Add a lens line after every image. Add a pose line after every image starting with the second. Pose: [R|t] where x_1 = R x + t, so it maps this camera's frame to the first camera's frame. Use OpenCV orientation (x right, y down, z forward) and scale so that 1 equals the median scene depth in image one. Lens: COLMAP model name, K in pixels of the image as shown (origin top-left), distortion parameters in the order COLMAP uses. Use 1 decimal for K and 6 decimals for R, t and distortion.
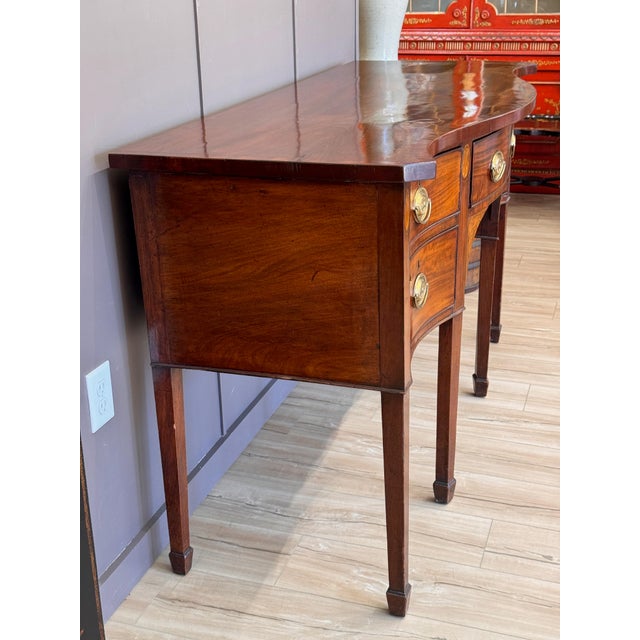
lens RADIAL K [[895.4, 0, 320.0], [0, 895.4, 320.0], [0, 0, 1]] dist [0.120229, 0.022891]
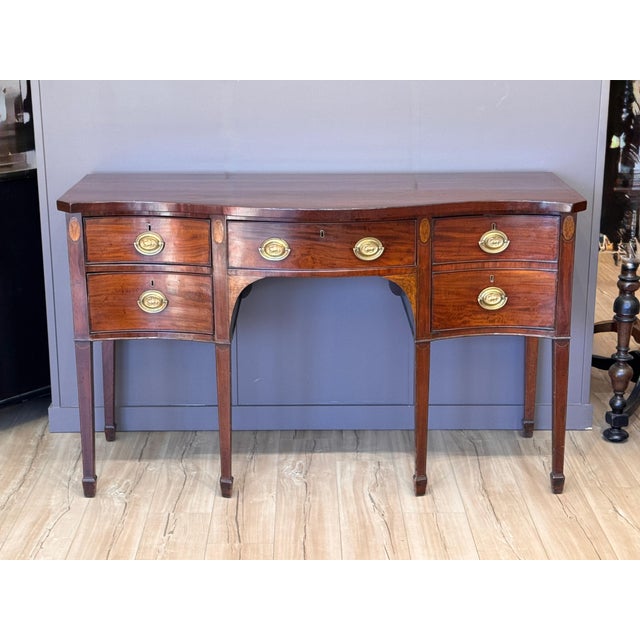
lens RADIAL K [[1236.5, 0, 320.0], [0, 1236.5, 320.0], [0, 0, 1]] dist [0.149735, 0.073611]
pose [[0.330260, 0.268747, -0.904822, 1.972764], [-0.356134, 0.923237, 0.144227, -0.379731], [0.874126, 0.274606, 0.400618, 0.401398]]
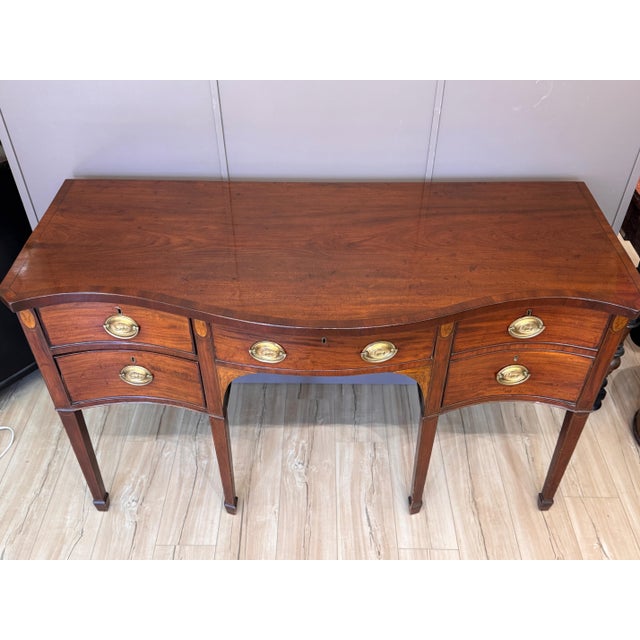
lens RADIAL K [[634.5, 0, 320.0], [0, 634.5, 320.0], [0, 0, 1]] dist [0.162067, -0.322258]
pose [[0.313241, 0.644876, -0.697148, 0.775450], [-0.363852, 0.759571, 0.539133, -0.679255], [0.877207, 0.084780, 0.472568, 0.737726]]
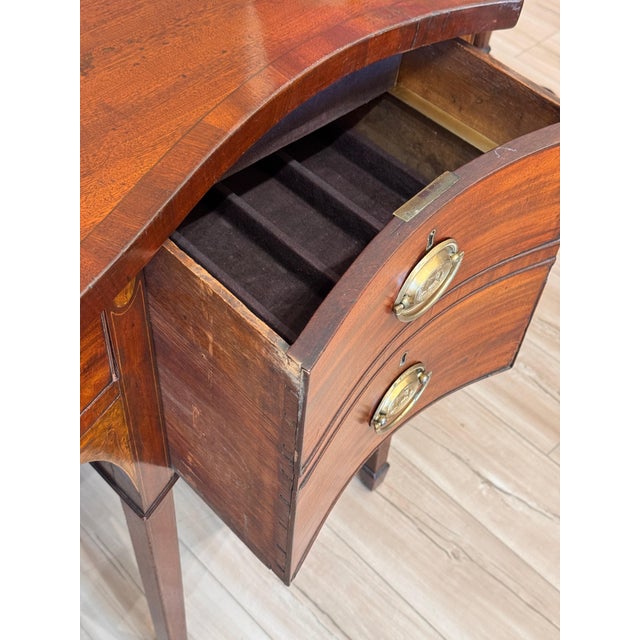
lens RADIAL K [[895.4, 0, 320.0], [0, 895.4, 320.0], [0, 0, 1]] dist [0.120229, 0.022891]
pose [[0.885158, 0.390596, -0.252843, 0.425285], [-0.235065, 0.844359, 0.481459, -0.461609], [0.401546, -0.366733, 0.839207, 1.000271]]
